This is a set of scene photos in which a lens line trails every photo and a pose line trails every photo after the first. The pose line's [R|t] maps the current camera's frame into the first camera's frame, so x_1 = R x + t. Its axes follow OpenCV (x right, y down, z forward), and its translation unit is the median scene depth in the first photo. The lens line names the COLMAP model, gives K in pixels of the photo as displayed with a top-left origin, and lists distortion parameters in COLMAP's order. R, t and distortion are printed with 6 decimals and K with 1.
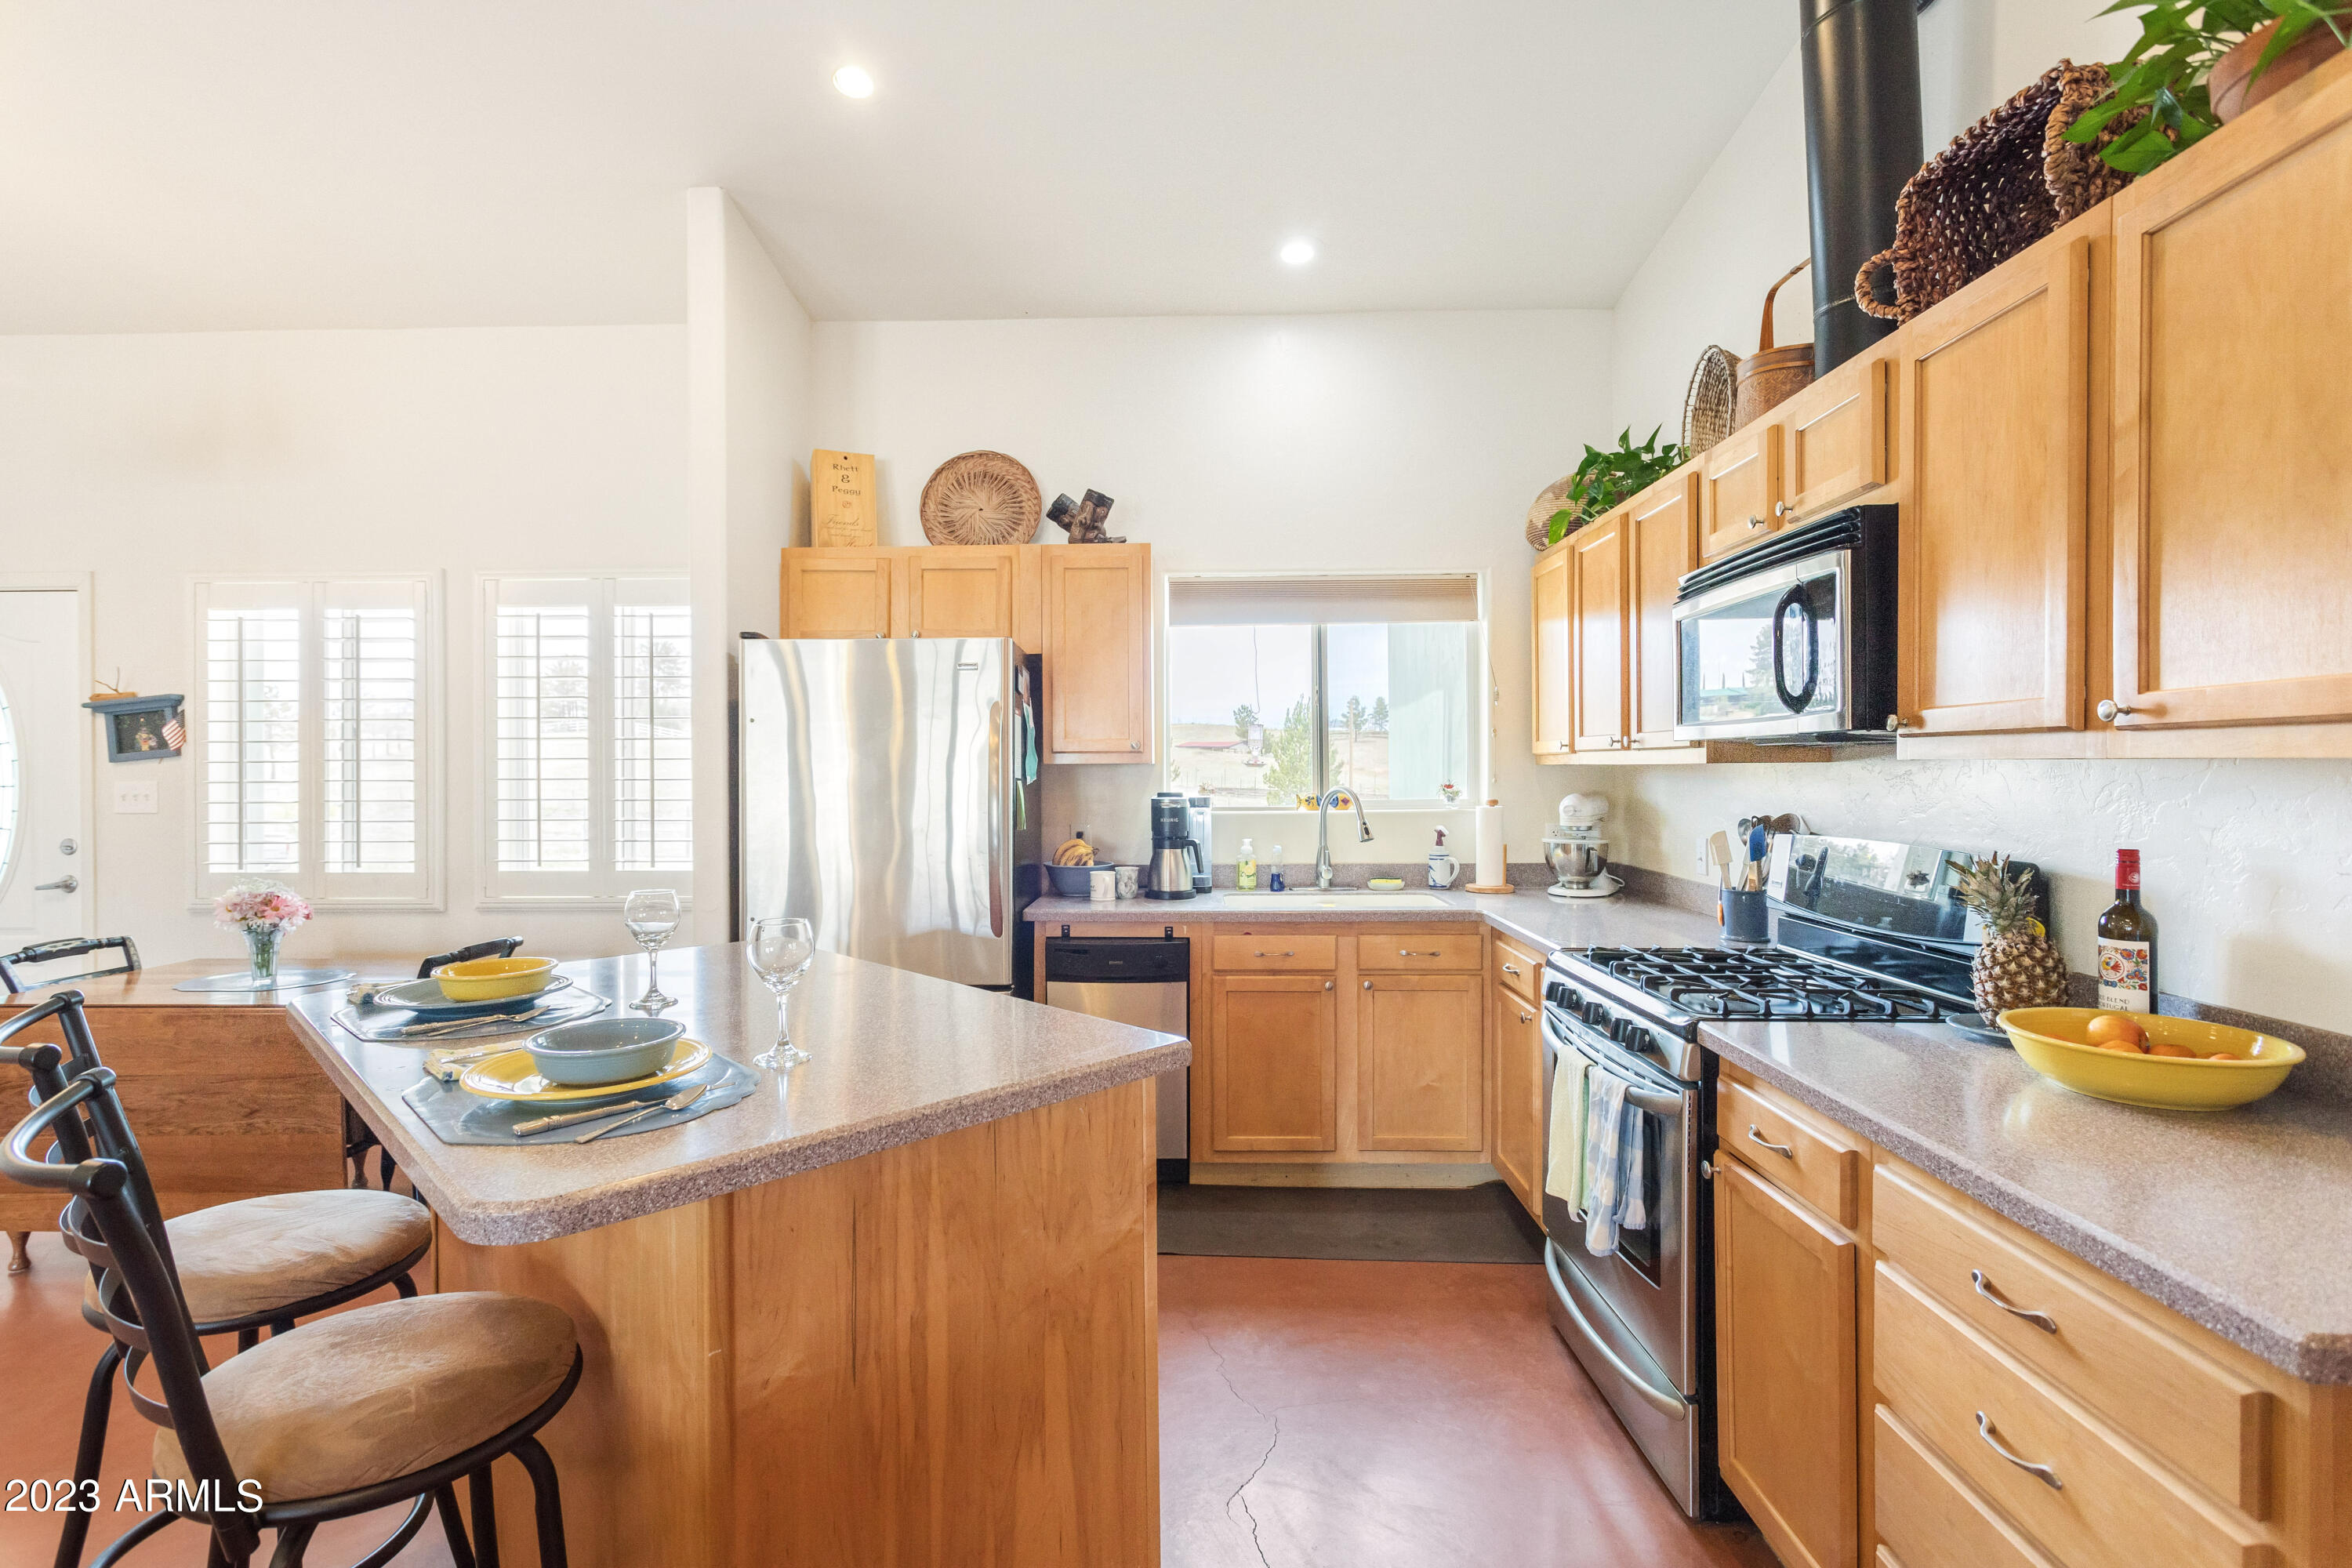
lens RADIAL K [[1120.9, 0, 1161.2], [0, 1120.9, 777.5], [0, 0, 1]] dist [-0.002161, 0.000928]
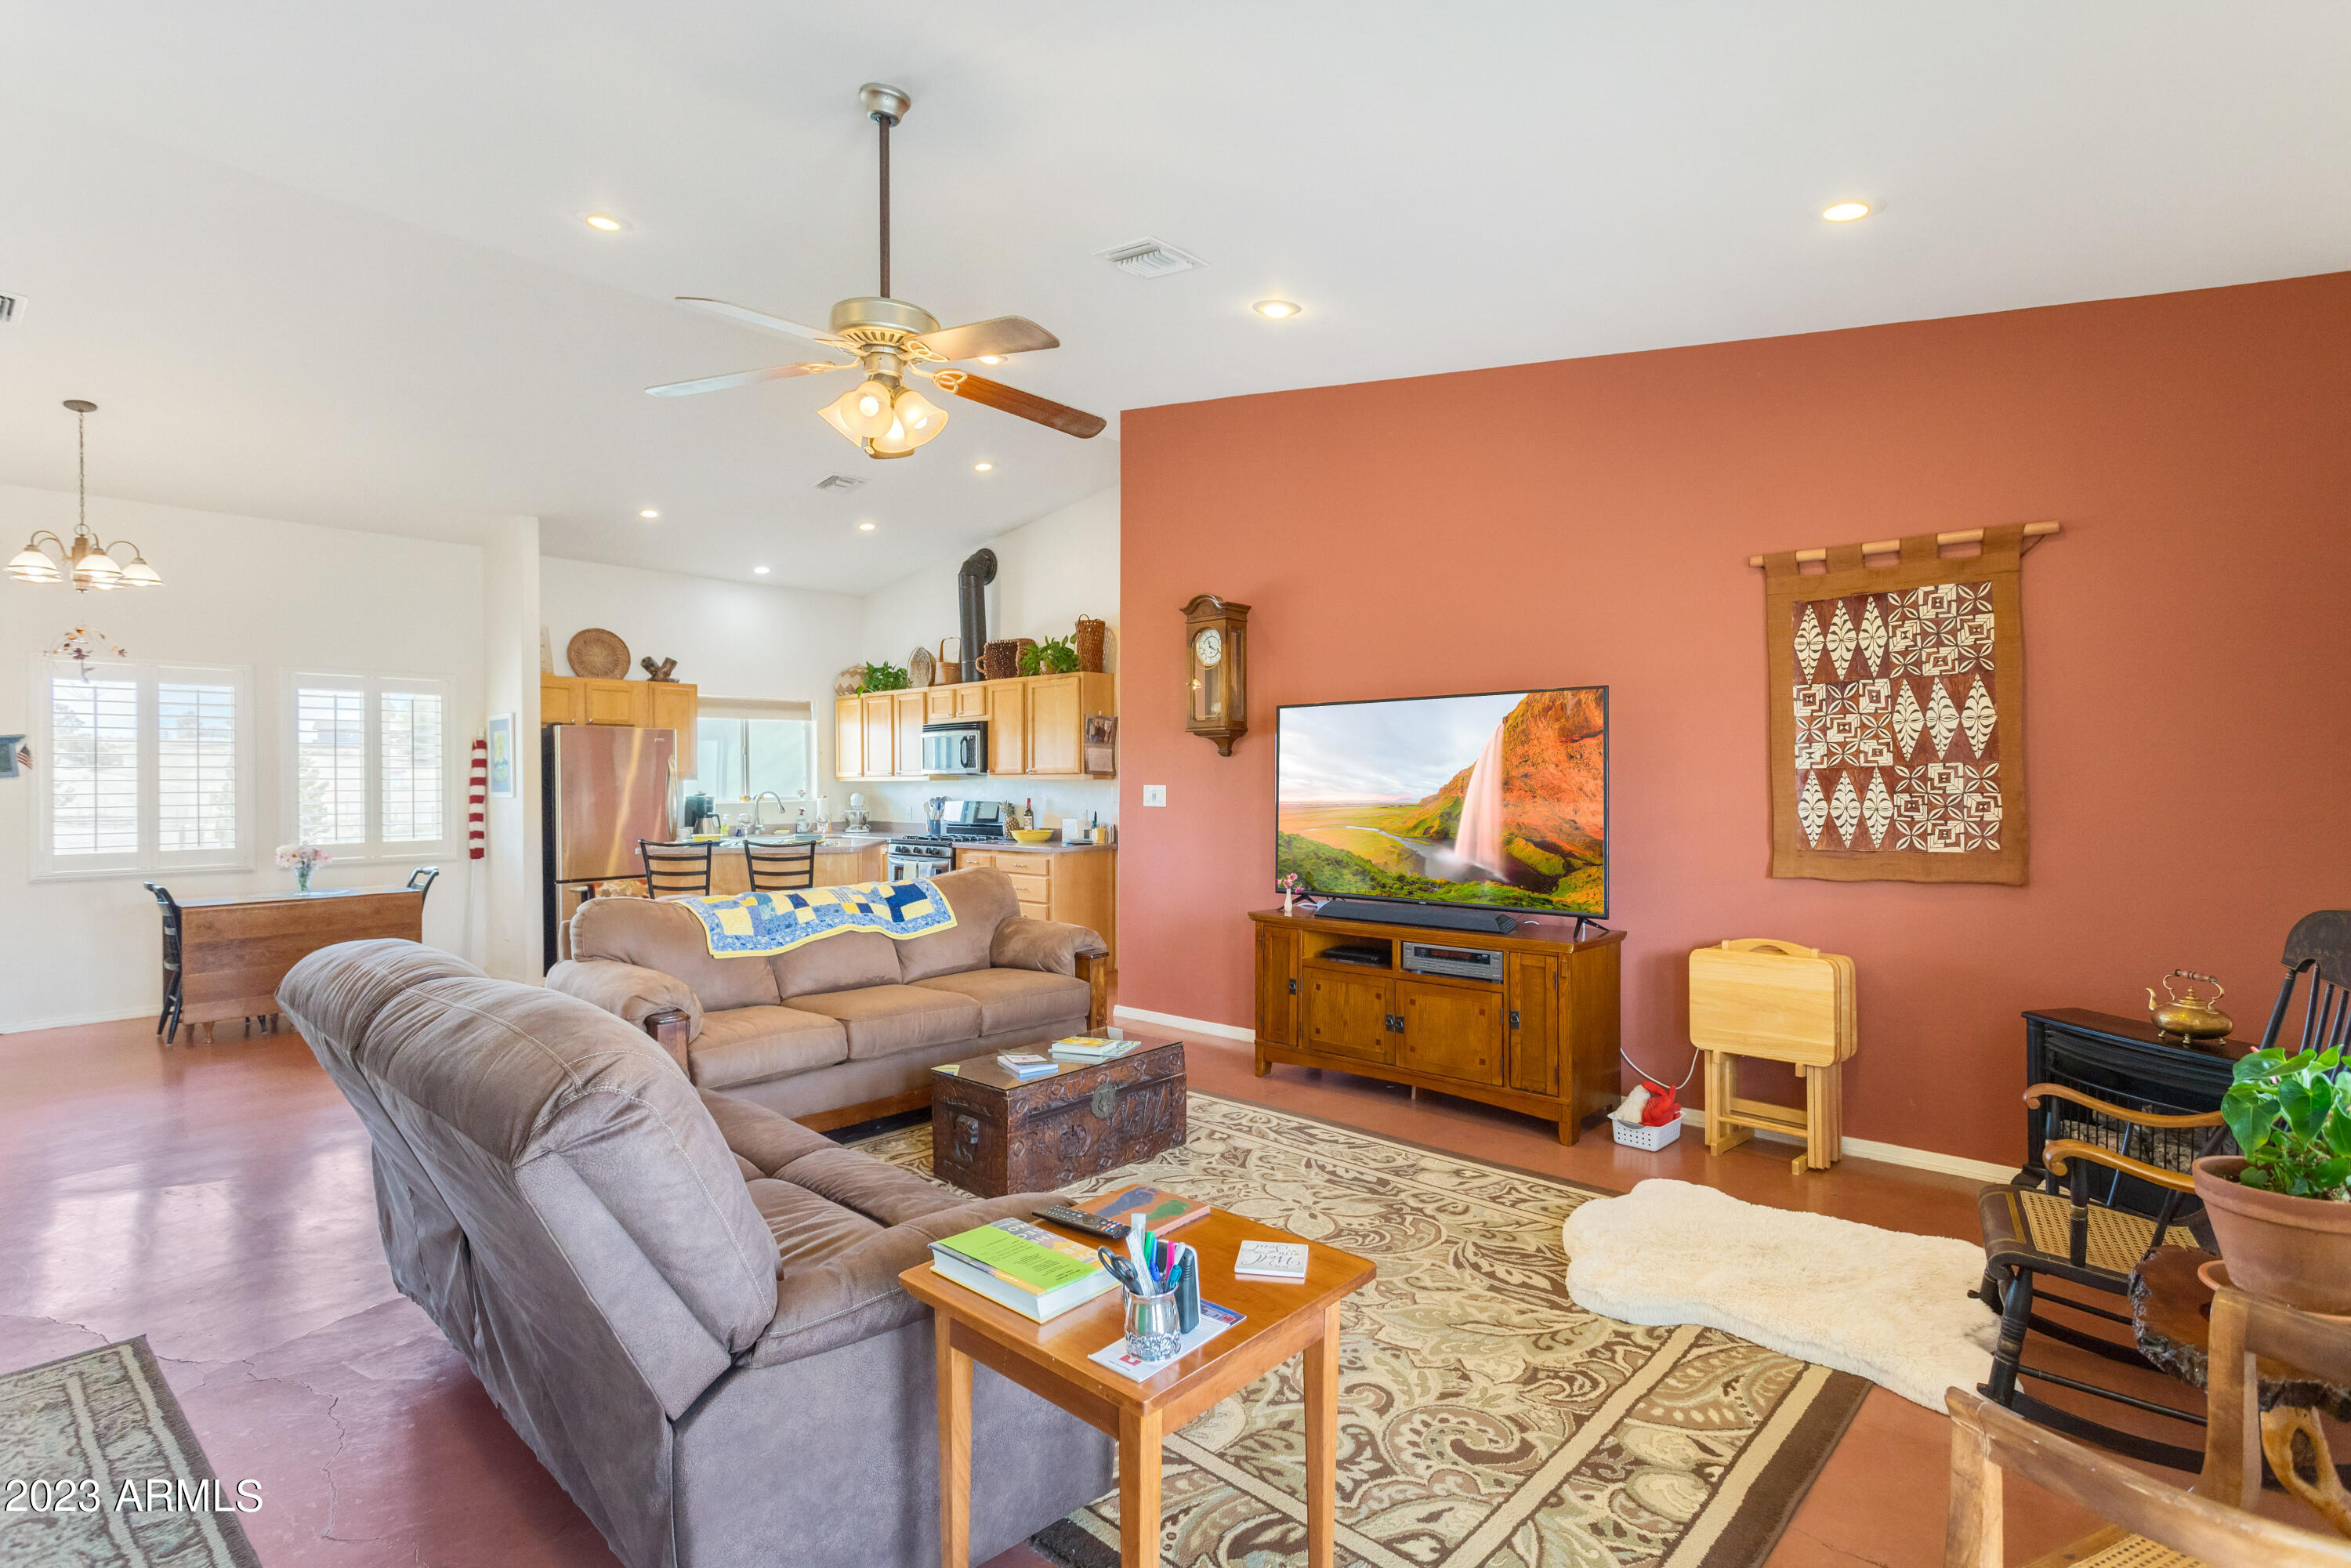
lens RADIAL K [[1120.4, 0, 1176.7], [0, 1120.4, 782.0], [0, 0, 1]] dist [-0.002161, 0.000928]
pose [[0.639384, -0.000575, 0.768887, -1.129665], [0.011414, 0.999897, -0.008744, 0.020260], [-0.768803, 0.014367, 0.639325, -1.193673]]
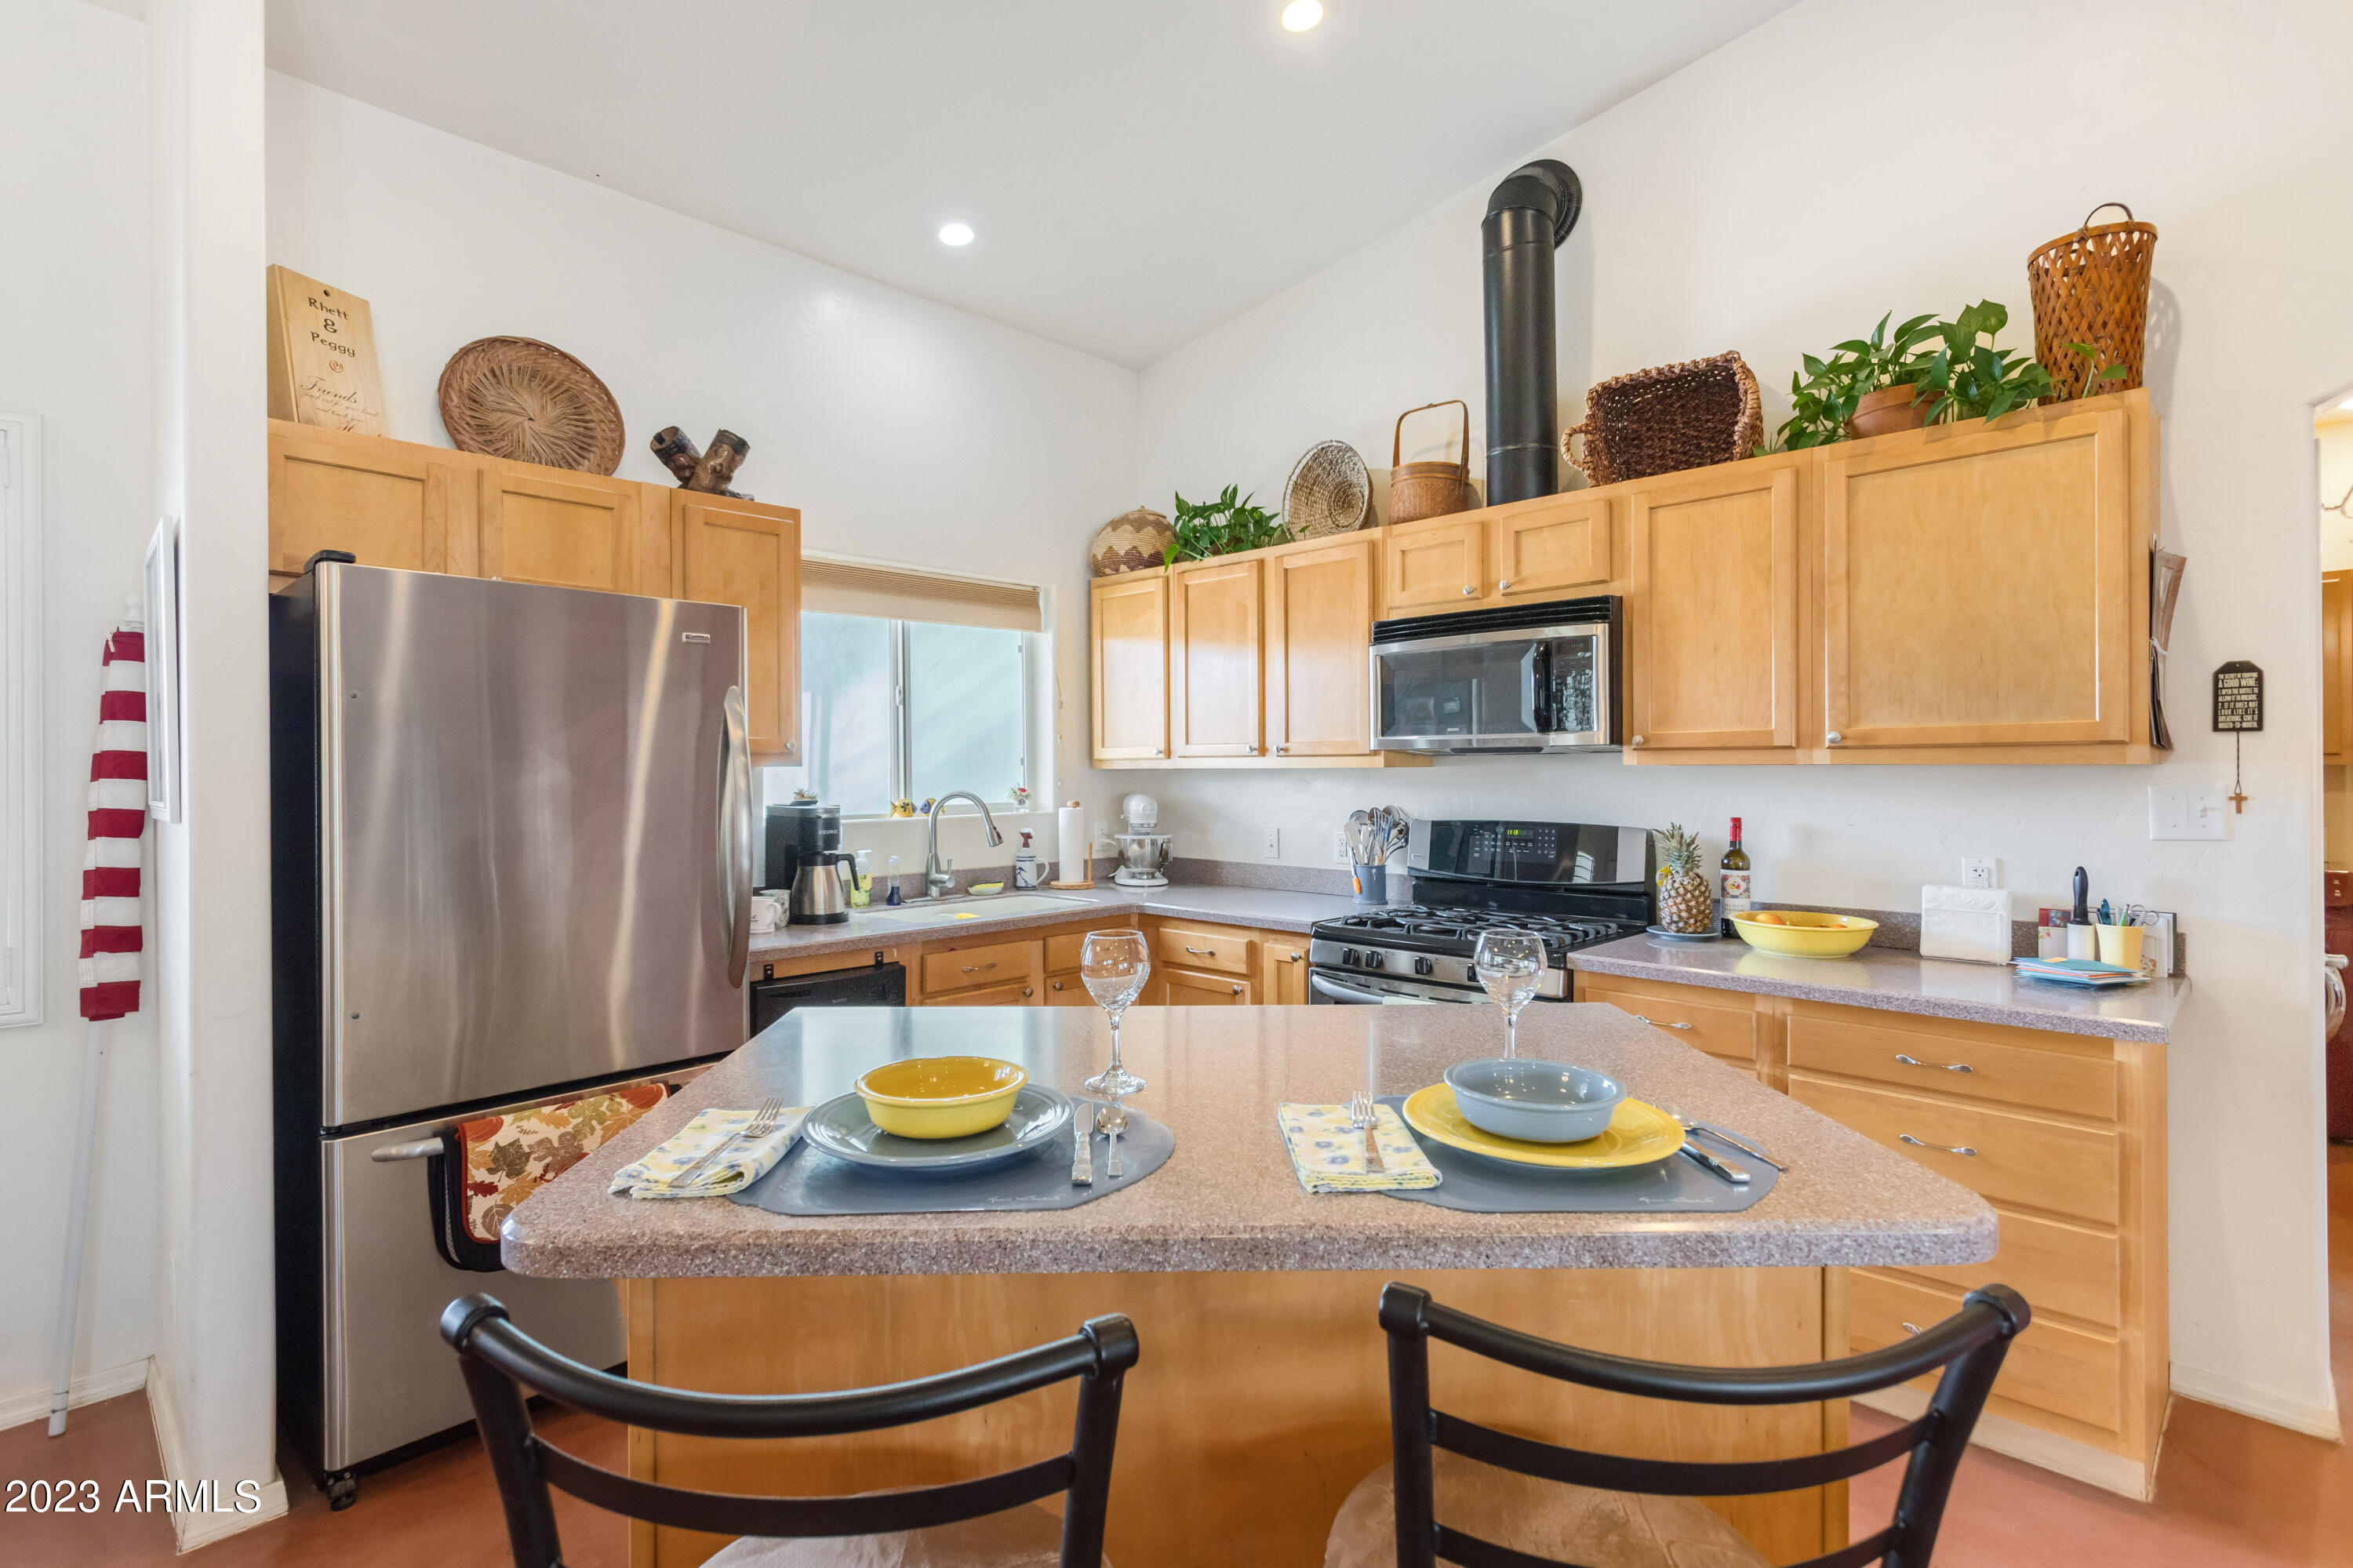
lens RADIAL K [[1121.5, 0, 1170.8], [0, 1121.5, 776.2], [0, 0, 1]] dist [-0.002161, 0.000928]
pose [[0.677079, -0.002839, 0.735904, -0.445624], [0.008184, 0.999960, -0.003672, 0.000076], [-0.735864, 0.008509, 0.677075, 0.213890]]
